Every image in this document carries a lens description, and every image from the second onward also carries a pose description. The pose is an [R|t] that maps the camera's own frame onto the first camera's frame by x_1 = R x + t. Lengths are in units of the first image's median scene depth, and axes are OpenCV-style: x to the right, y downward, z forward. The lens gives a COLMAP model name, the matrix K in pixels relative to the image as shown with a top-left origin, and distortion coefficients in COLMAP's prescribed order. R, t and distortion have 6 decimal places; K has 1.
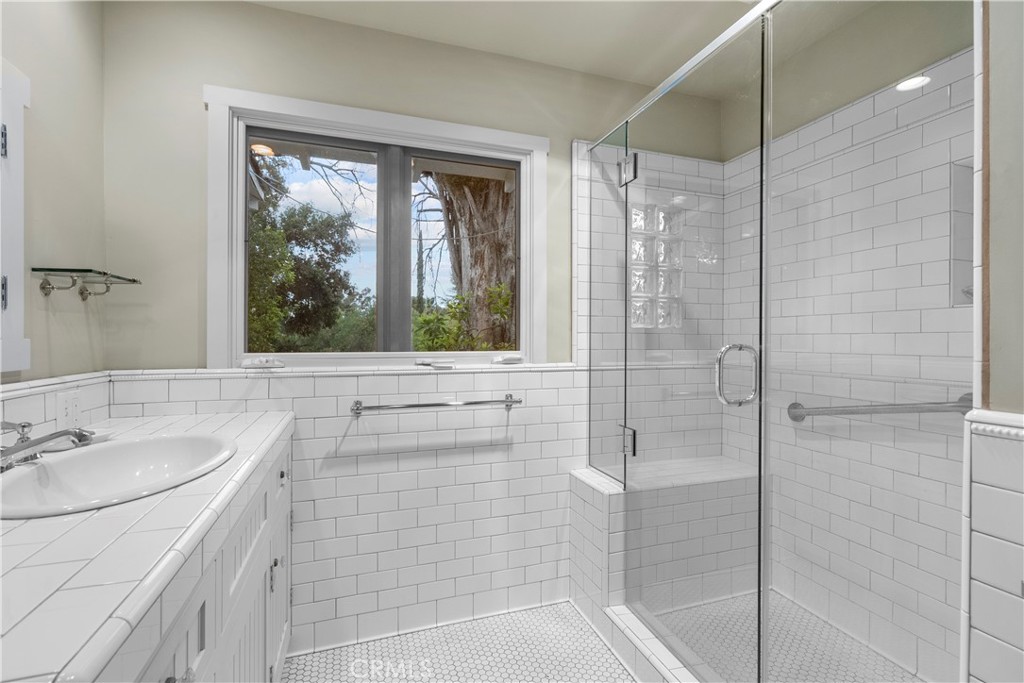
lens RADIAL K [[467.4, 0, 512.5], [0, 467.4, 339.8], [0, 0, 1]] dist [-0.007837, 0.000257]
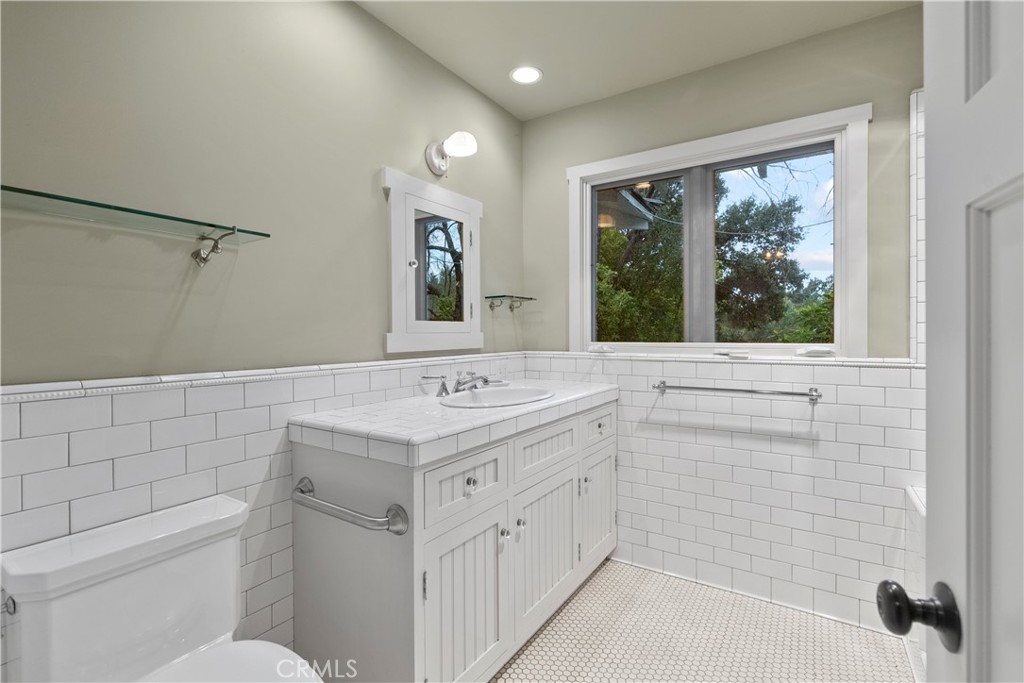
lens RADIAL K [[467.4, 0, 515.7], [0, 467.4, 337.5], [0, 0, 1]] dist [-0.007837, 0.000257]
pose [[0.613615, 0.002487, -0.789601, 0.376650], [0.003037, 0.999980, 0.005510, 0.004890], [0.789599, -0.005779, 0.613596, -0.075680]]
